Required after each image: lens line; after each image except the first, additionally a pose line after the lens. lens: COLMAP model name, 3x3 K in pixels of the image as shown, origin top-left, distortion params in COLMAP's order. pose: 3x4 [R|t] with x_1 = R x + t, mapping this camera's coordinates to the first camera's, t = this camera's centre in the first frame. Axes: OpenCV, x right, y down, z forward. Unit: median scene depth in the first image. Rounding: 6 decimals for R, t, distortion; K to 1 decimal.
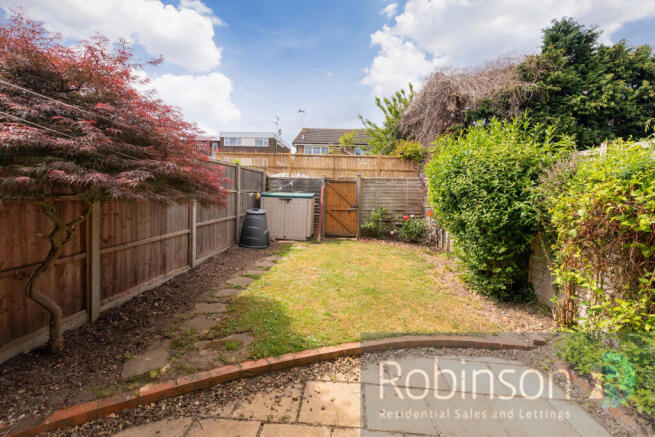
lens RADIAL K [[291.7, 0, 328.9], [0, 291.7, 205.4], [0, 0, 1]] dist [0.002249, 0.000117]
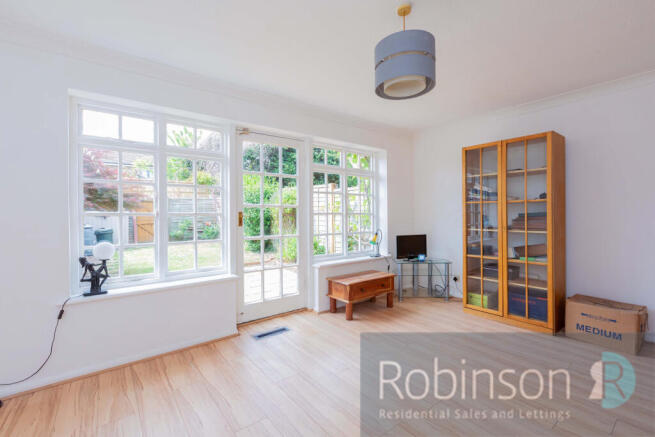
lens RADIAL K [[286.6, 0, 327.5], [0, 286.6, 218.5], [0, 0, 1]] dist [0.000408, 0.000044]
pose [[0.746245, -0.045493, 0.664115, -0.536981], [0.061154, 0.998128, -0.000343, 0.105173], [-0.662856, 0.040869, 0.747630, -1.111248]]
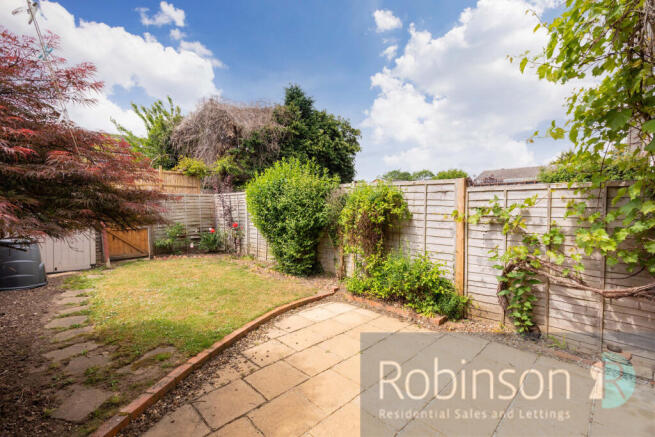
lens RADIAL K [[286.6, 0, 327.5], [0, 286.6, 218.5], [0, 0, 1]] dist [0.000408, 0.000044]
pose [[0.665046, -0.057742, 0.744567, -0.512848], [0.055471, 0.998072, 0.027855, -0.020107], [-0.744739, 0.022777, 0.666967, -0.132007]]
